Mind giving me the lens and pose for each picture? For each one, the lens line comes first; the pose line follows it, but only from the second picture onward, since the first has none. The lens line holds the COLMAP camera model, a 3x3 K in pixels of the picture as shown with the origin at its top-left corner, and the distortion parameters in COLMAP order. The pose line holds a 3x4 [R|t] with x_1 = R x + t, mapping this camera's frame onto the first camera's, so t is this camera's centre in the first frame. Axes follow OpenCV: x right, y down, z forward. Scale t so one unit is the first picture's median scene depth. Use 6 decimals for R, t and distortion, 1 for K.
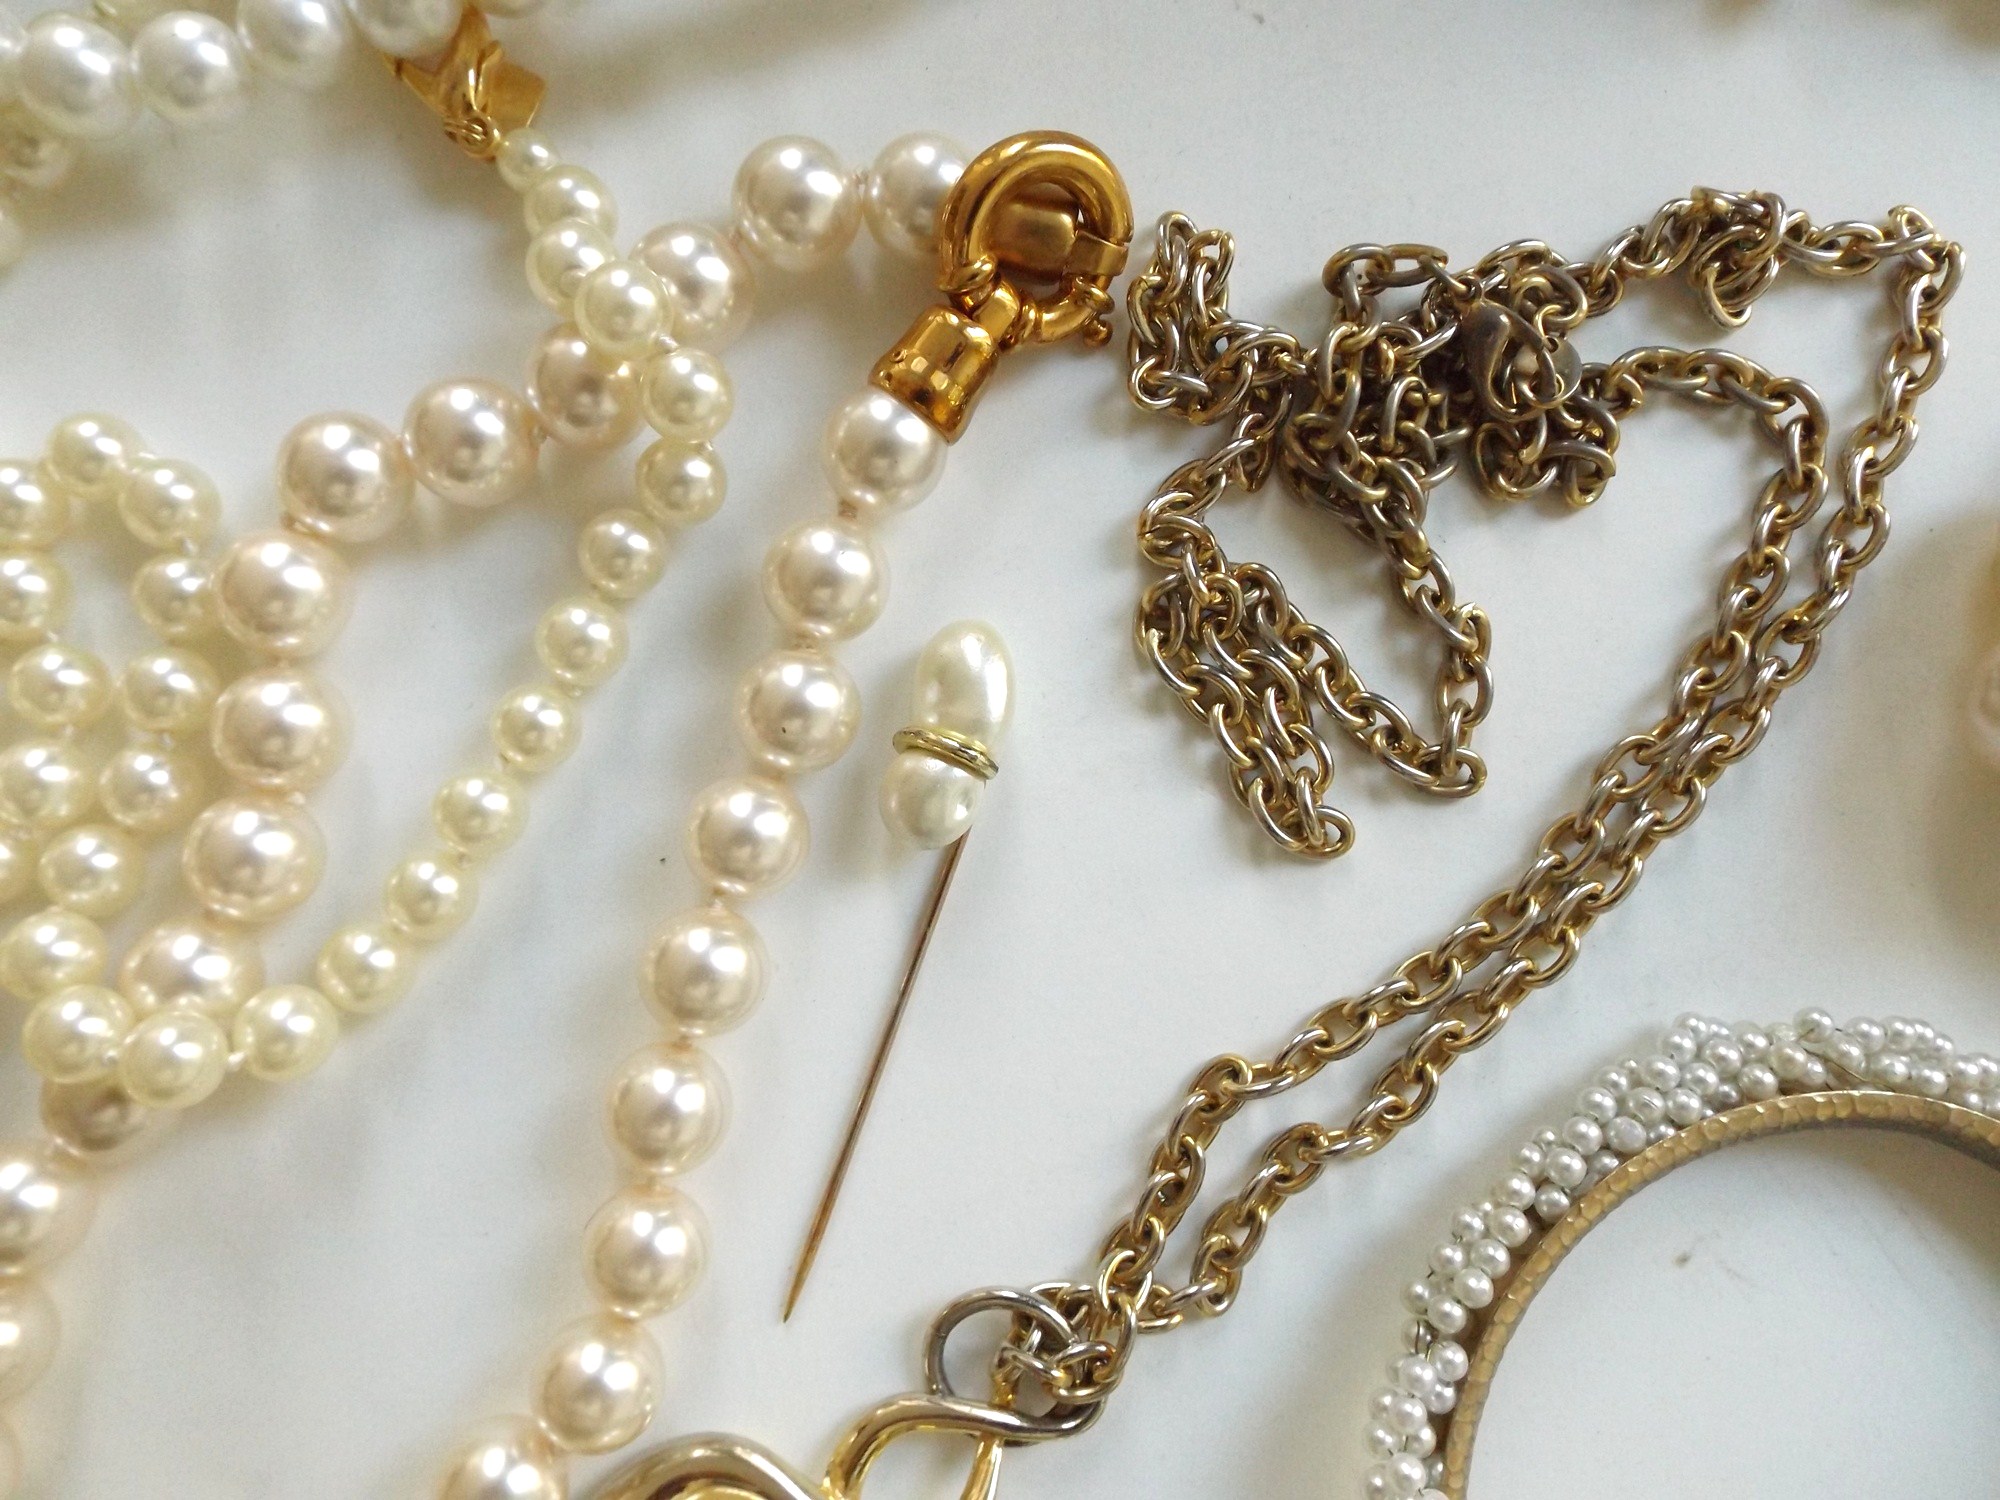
lens RADIAL K [[1415.0, 0, 1000.0], [0, 1415.0, 750.0], [0, 0, 1]] dist [-0.000742, -0.000991]
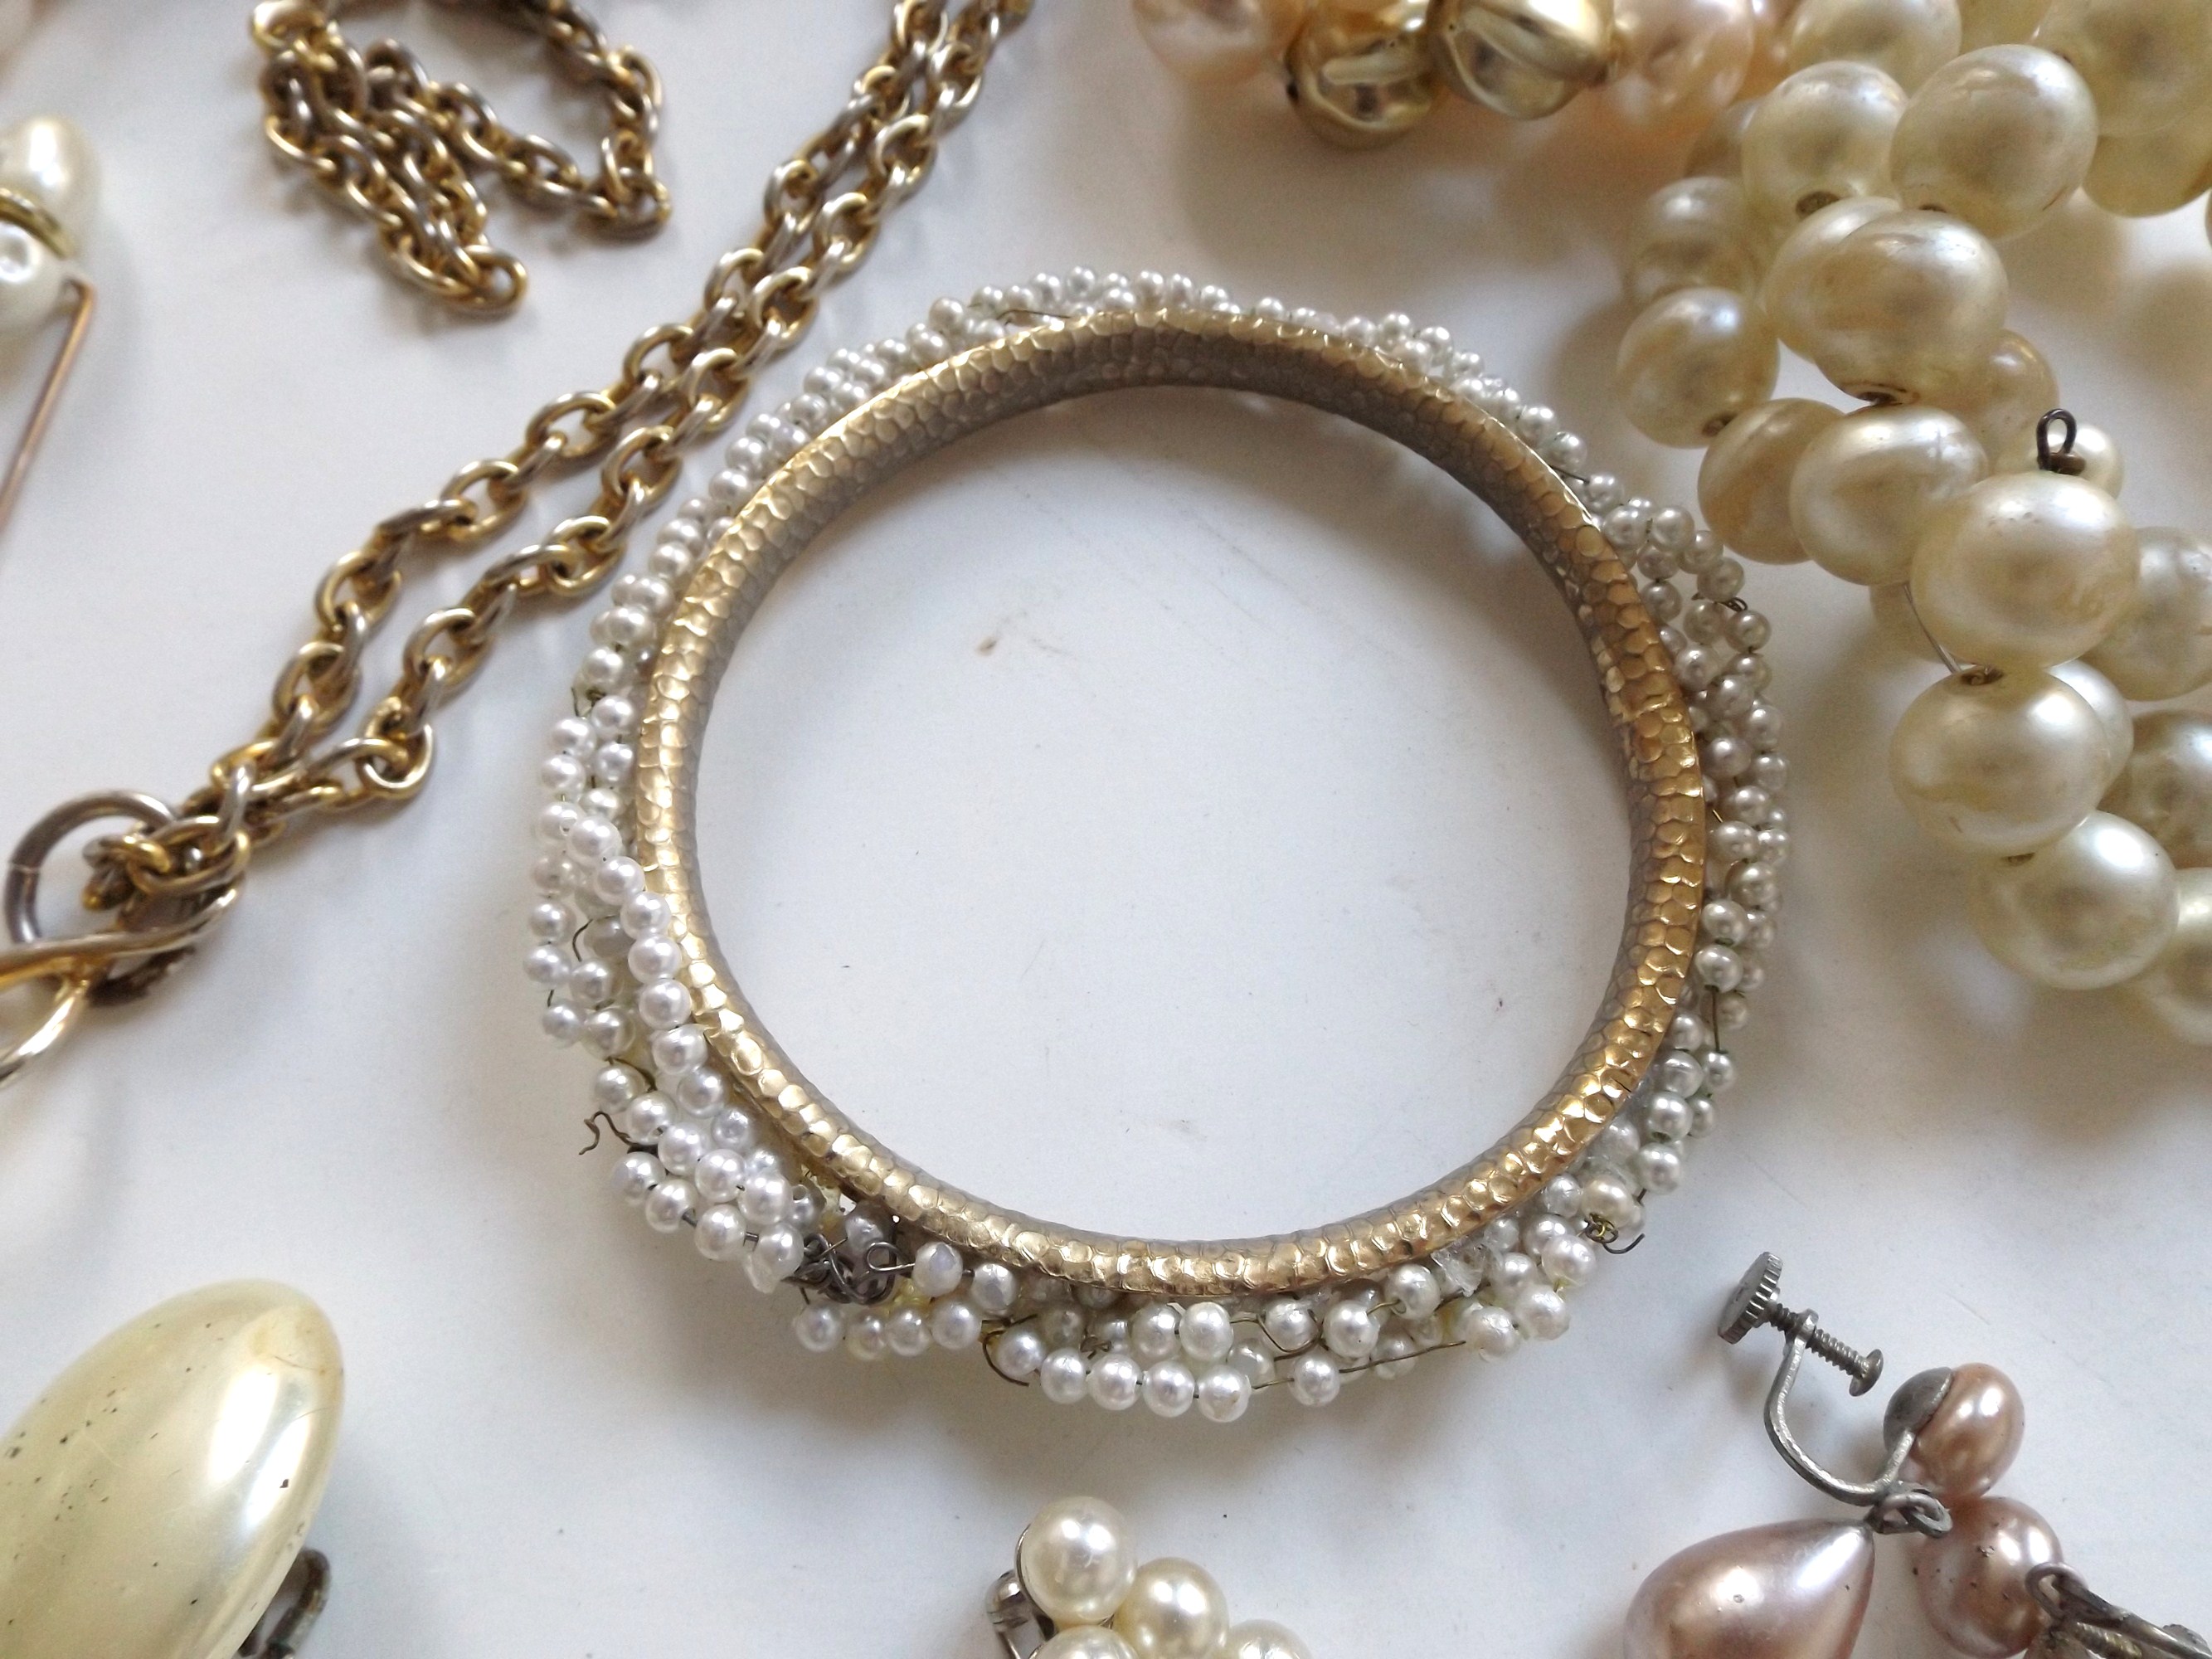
lens RADIAL K [[1520.3, 0, 1100.6], [0, 1520.3, 833.2], [0, 0, 1]] dist [-0.001446, -0.008241]
pose [[0.977354, -0.209521, 0.029667, 0.499255], [0.210059, 0.943650, -0.255734, 0.706089], [0.025586, 0.256175, 0.966292, 0.173206]]
